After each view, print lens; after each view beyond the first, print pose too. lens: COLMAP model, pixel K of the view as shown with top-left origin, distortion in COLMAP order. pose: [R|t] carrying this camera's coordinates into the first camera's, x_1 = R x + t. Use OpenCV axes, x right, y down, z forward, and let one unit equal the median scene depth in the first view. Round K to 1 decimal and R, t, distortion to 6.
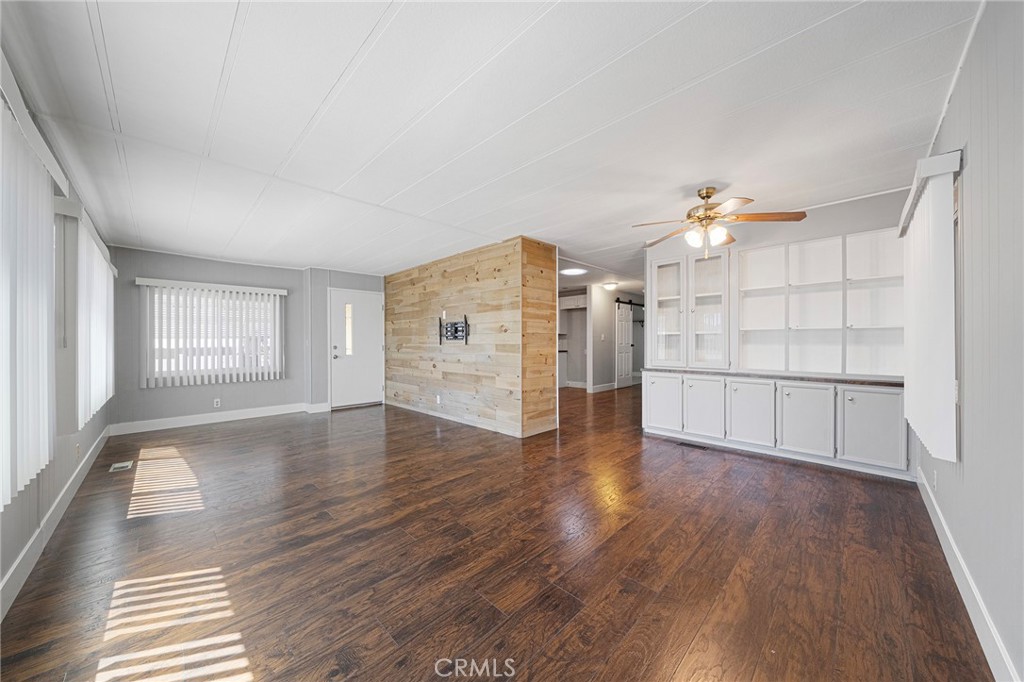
lens RADIAL K [[350.9, 0, 506.6], [0, 350.9, 343.8], [0, 0, 1]] dist [-0.001951, -0.000135]
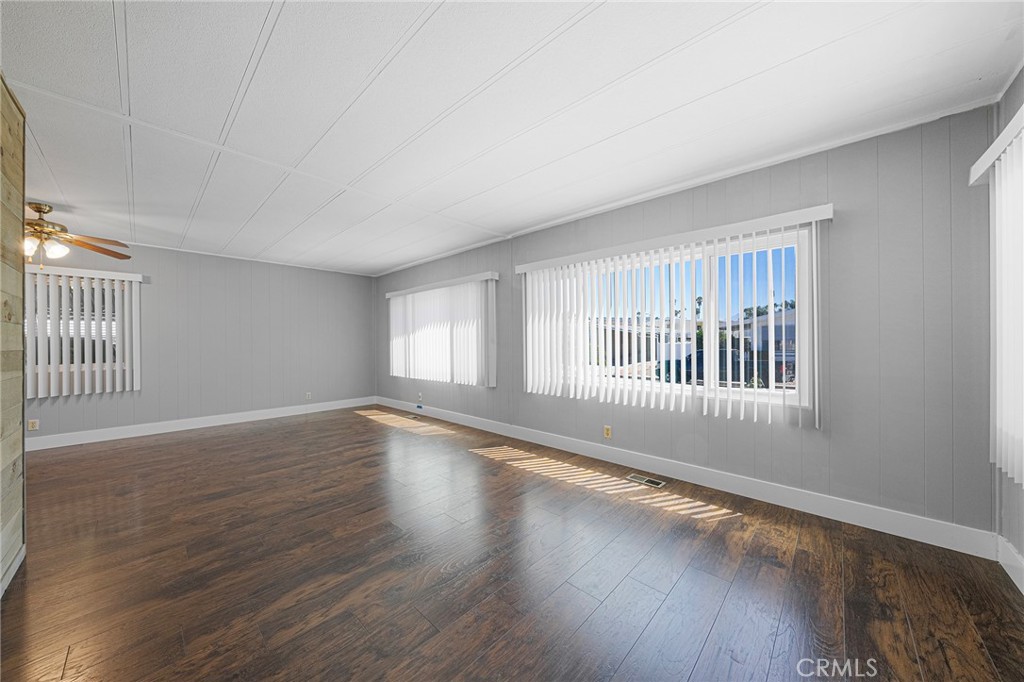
lens RADIAL K [[350.9, 0, 504.1], [0, 350.9, 342.5], [0, 0, 1]] dist [-0.001951, -0.000135]
pose [[-0.999689, 0.011874, -0.021907, -0.558794], [0.011766, 0.999918, 0.005035, -0.002742], [0.021965, 0.004775, -0.999747, 1.424373]]
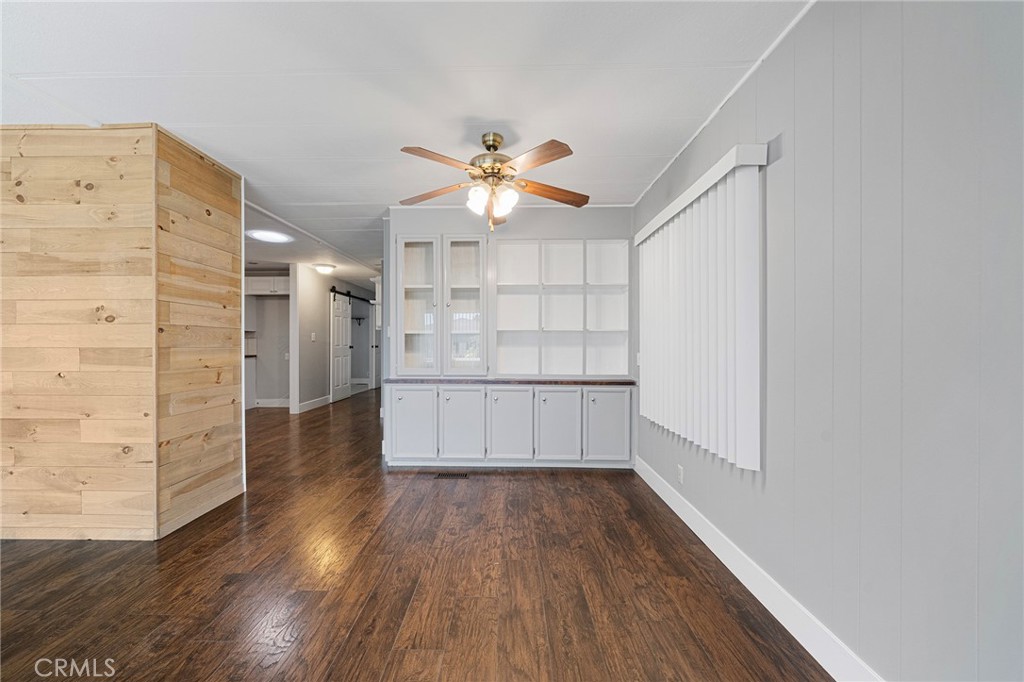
lens RADIAL K [[374.9, 0, 510.9], [0, 374.9, 345.3], [0, 0, 1]] dist [-0.003667, -0.000563]
pose [[0.713870, -0.001659, 0.700276, 0.030851], [0.000359, 0.999998, 0.002004, -0.002825], [-0.700278, -0.001180, 0.713869, 0.275508]]
